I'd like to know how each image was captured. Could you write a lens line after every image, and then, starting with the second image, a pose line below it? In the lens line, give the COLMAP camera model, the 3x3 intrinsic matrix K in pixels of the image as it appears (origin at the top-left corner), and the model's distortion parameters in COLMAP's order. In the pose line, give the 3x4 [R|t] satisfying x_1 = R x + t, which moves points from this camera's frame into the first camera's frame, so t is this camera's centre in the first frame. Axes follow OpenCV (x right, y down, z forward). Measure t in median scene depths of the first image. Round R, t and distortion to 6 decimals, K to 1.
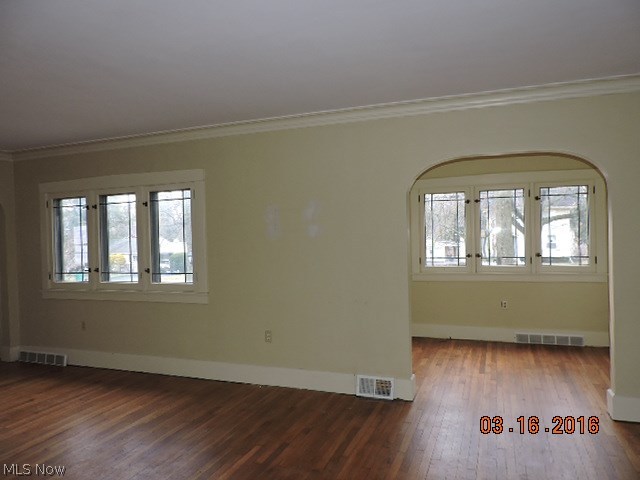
lens RADIAL K [[458.9, 0, 320.0], [0, 458.9, 240.0], [0, 0, 1]] dist [-0.003417, -0.003562]
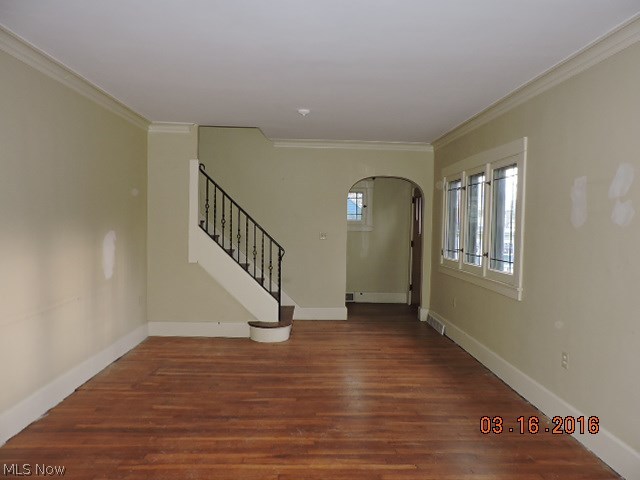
lens RADIAL K [[458.9, 0, 320.0], [0, 458.9, 240.0], [0, 0, 1]] dist [-0.003417, -0.003562]
pose [[0.392468, 0.071124, -0.917011, 0.402365], [-0.040729, 0.997372, 0.059926, -0.006559], [0.918863, 0.013830, 0.394333, 0.374390]]
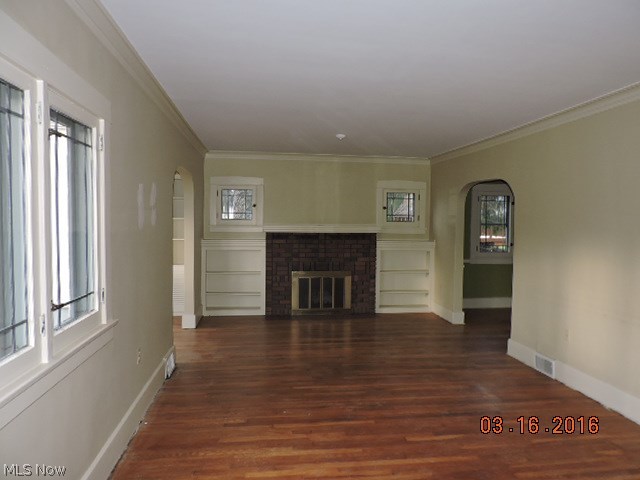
lens RADIAL K [[458.9, 0, 320.0], [0, 458.9, 240.0], [0, 0, 1]] dist [-0.003417, -0.003562]
pose [[-0.480912, -0.008732, 0.876725, -0.966815], [0.015245, 0.999716, 0.018319, 0.008530], [-0.876636, 0.022176, -0.480643, 1.150694]]
